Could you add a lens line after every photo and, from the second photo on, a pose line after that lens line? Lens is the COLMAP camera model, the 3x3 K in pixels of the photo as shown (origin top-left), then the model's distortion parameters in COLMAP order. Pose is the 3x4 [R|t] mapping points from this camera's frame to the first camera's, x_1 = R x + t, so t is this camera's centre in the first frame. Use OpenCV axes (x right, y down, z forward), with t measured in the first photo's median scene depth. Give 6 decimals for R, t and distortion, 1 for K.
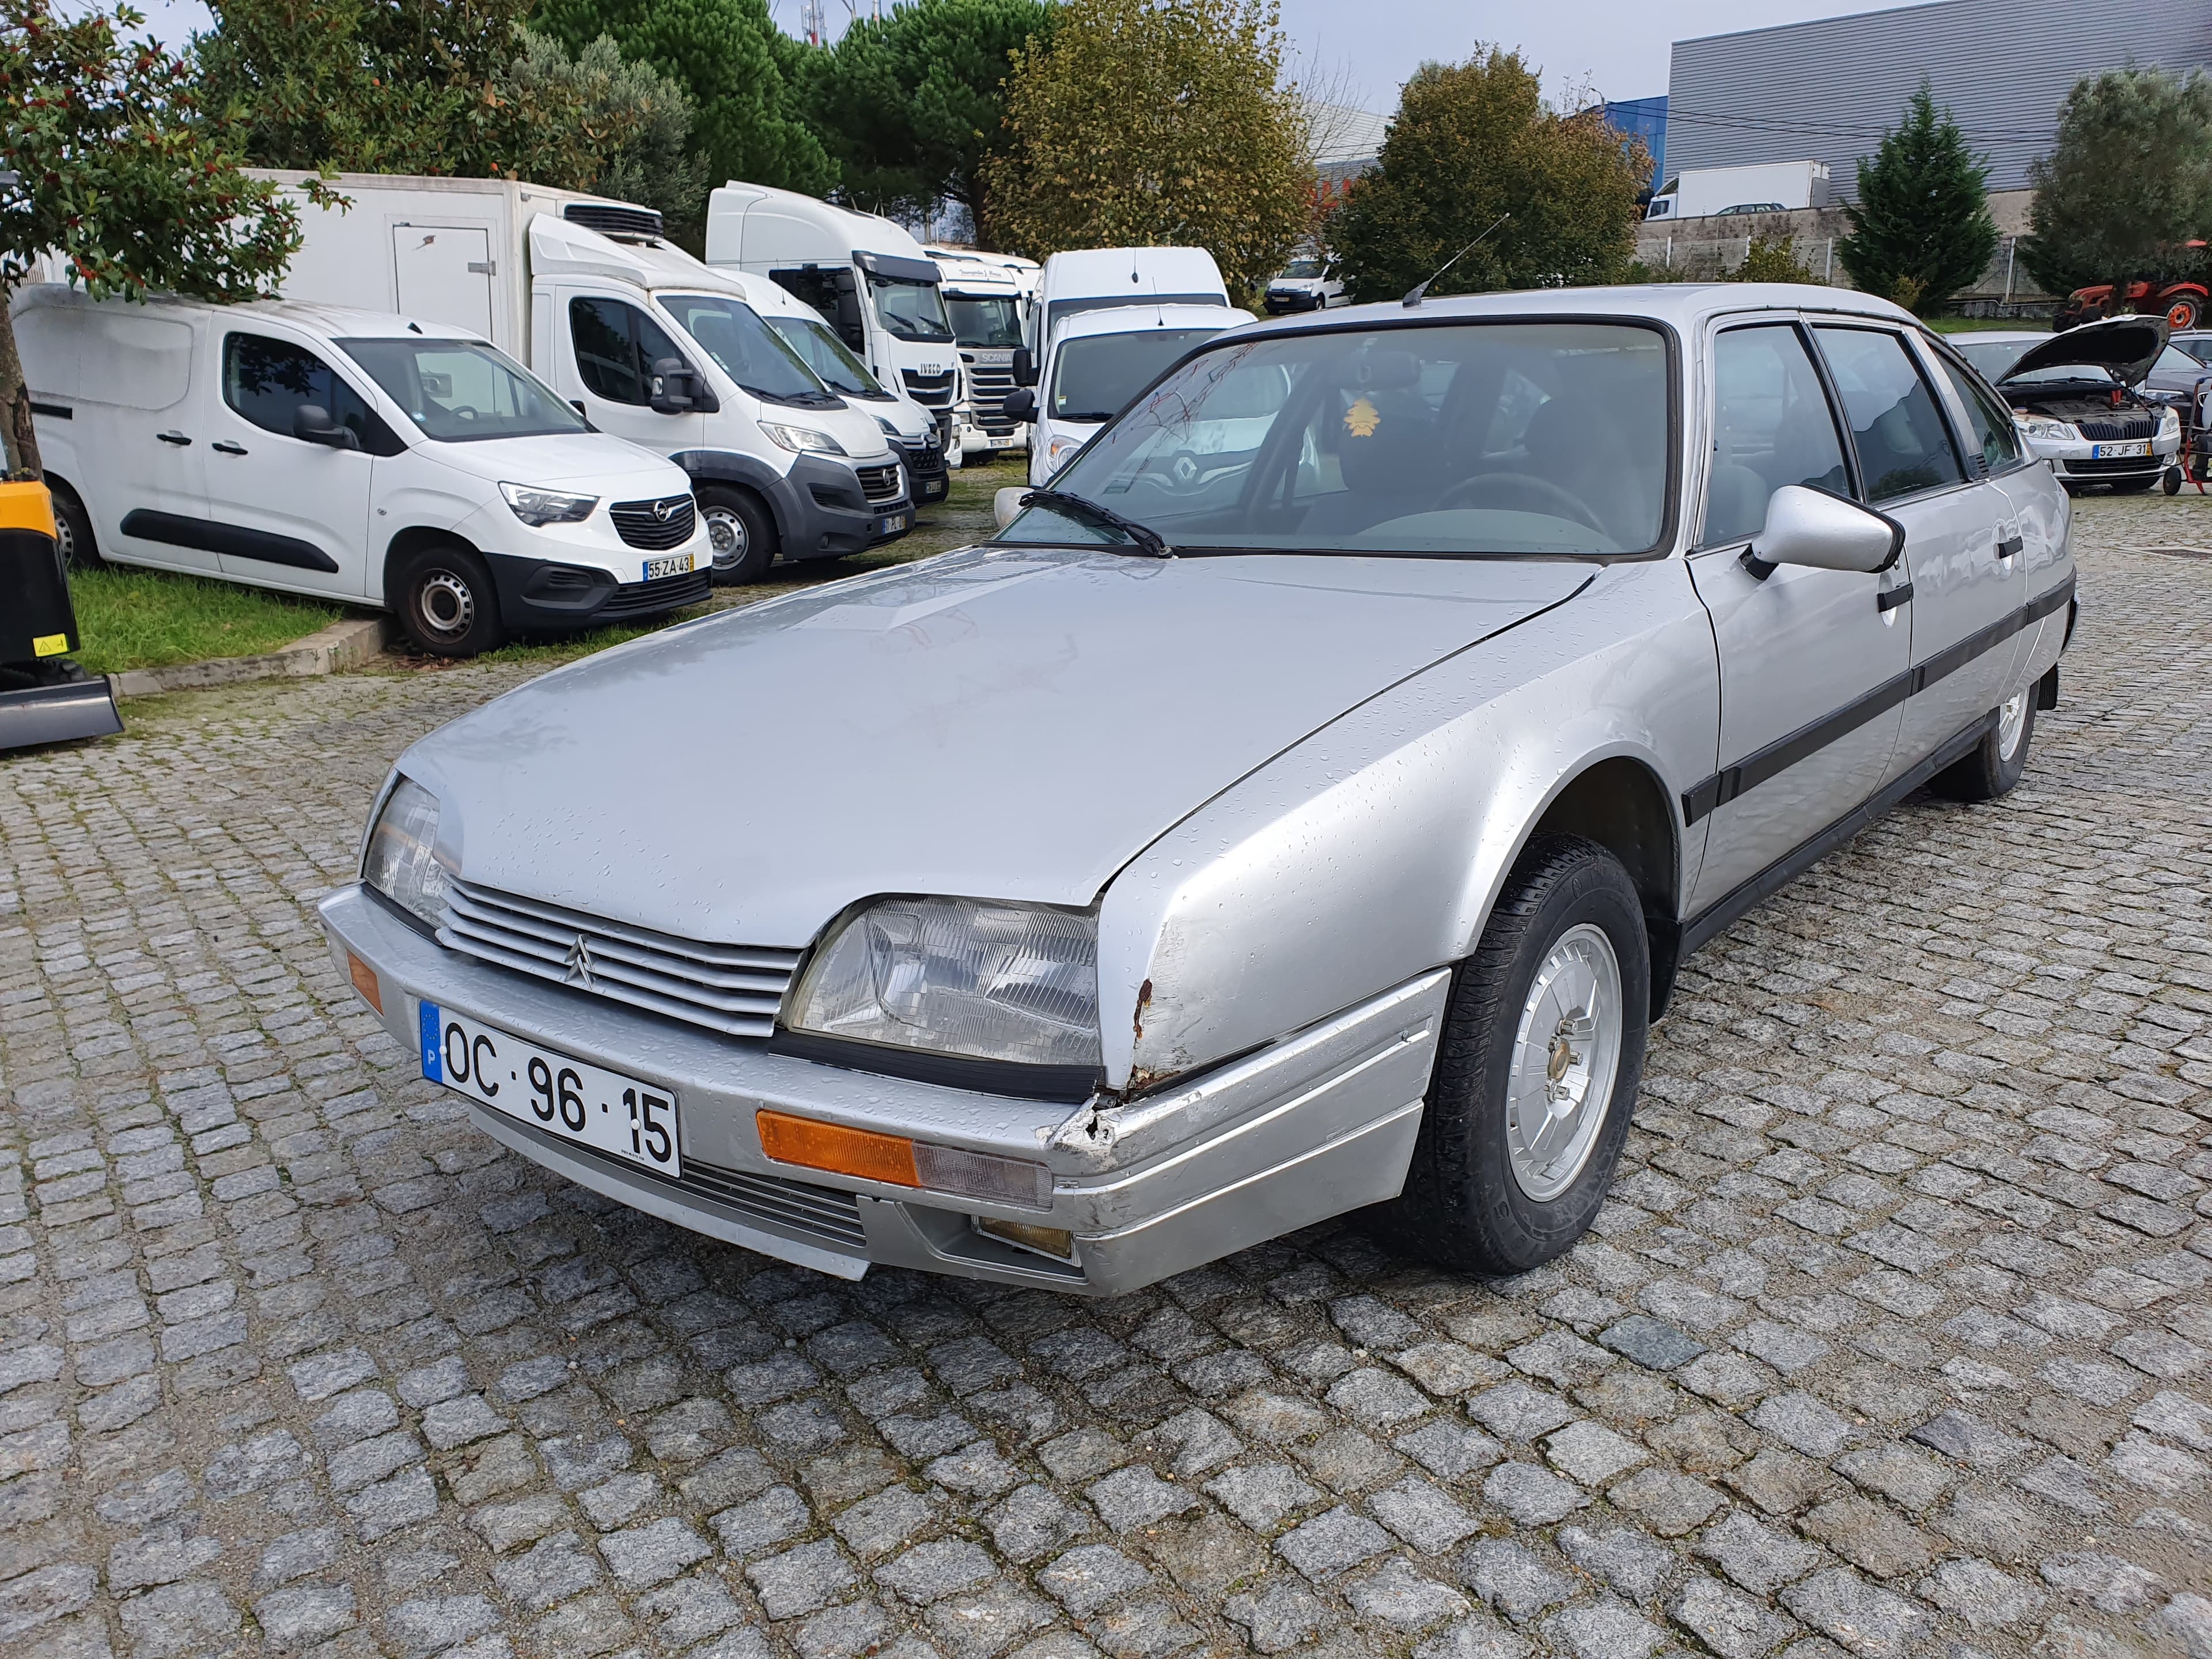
lens RADIAL K [[1749.8, 0, 1064.7], [0, 1749.8, 816.9], [0, 0, 1]] dist [0.015919, -0.006125]
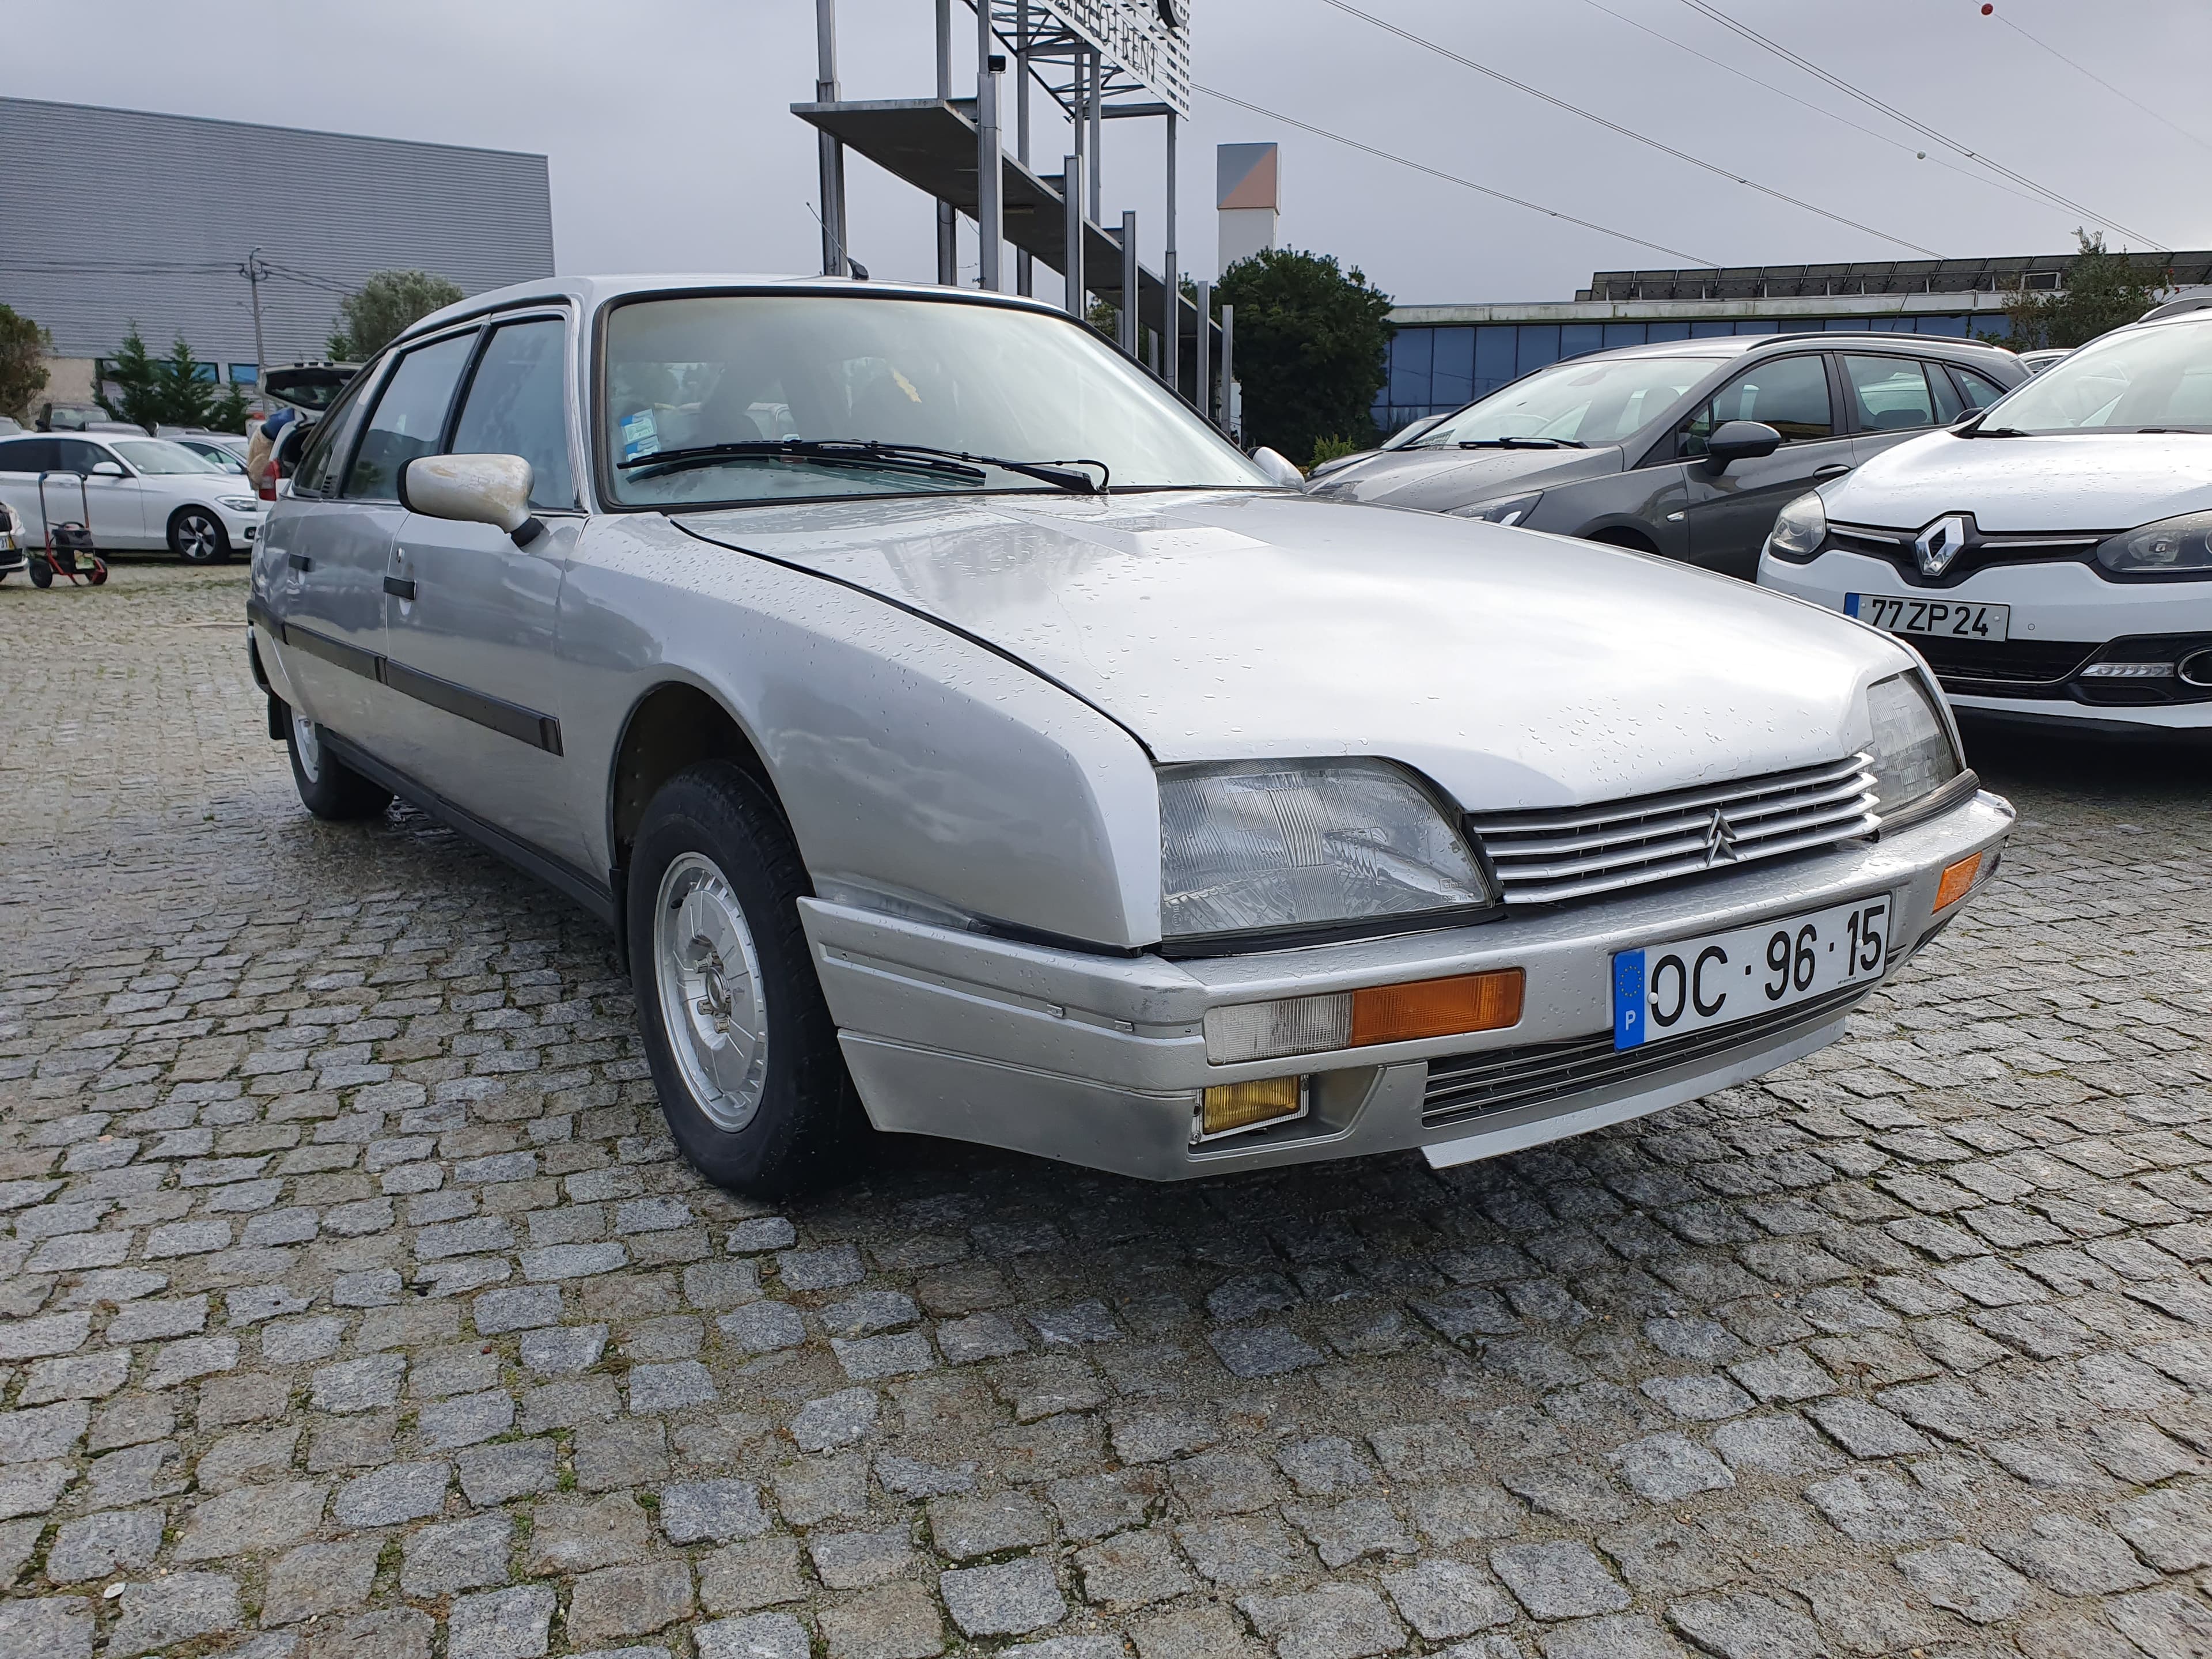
lens RADIAL K [[1750.2, 0, 1066.3], [0, 1750.2, 836.0], [0, 0, 1]] dist [0.006297, 0.006693]
pose [[0.281800, -0.169127, 0.944450, -0.858299], [0.227522, 0.968045, 0.105466, -0.066303], [-0.932107, 0.185163, 0.311275, 0.699945]]
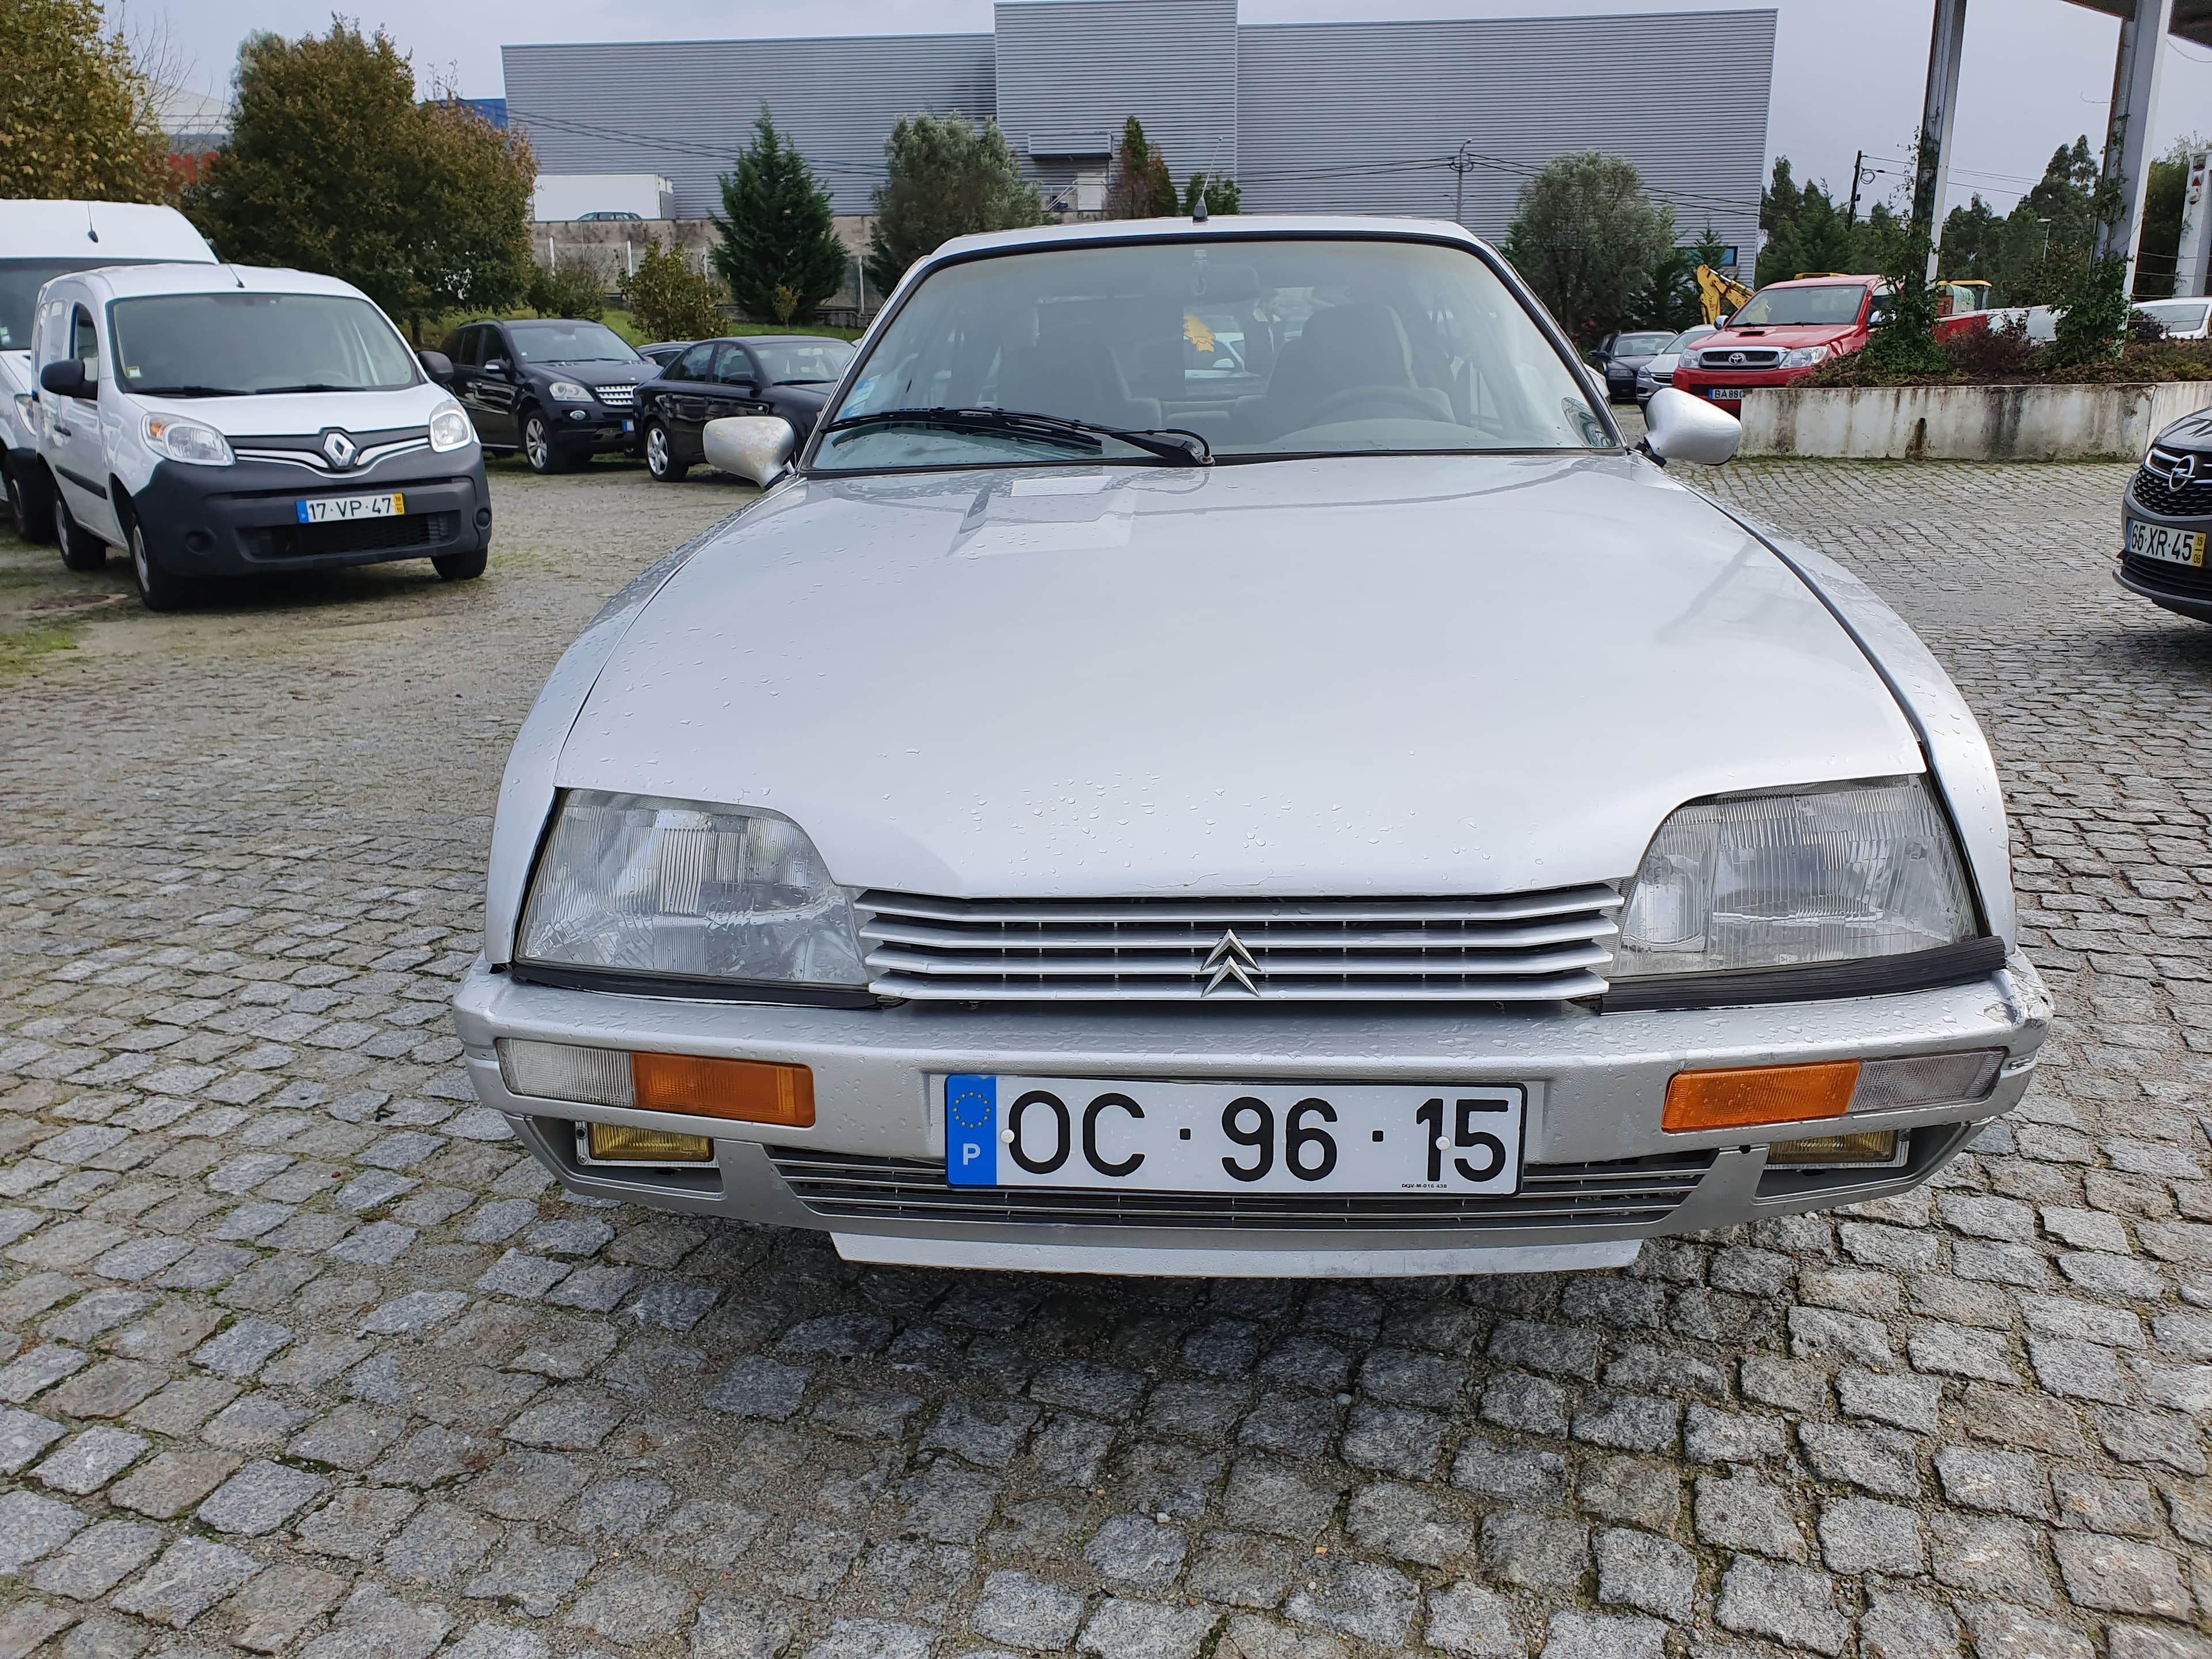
lens RADIAL K [[1749.8, 0, 1064.7], [0, 1749.8, 816.9], [0, 0, 1]] dist [0.015919, -0.006125]
pose [[0.812561, -0.132738, 0.567561, -0.510161], [0.134397, 0.990153, 0.039159, -0.013340], [-0.567170, 0.044459, 0.822400, 0.284555]]
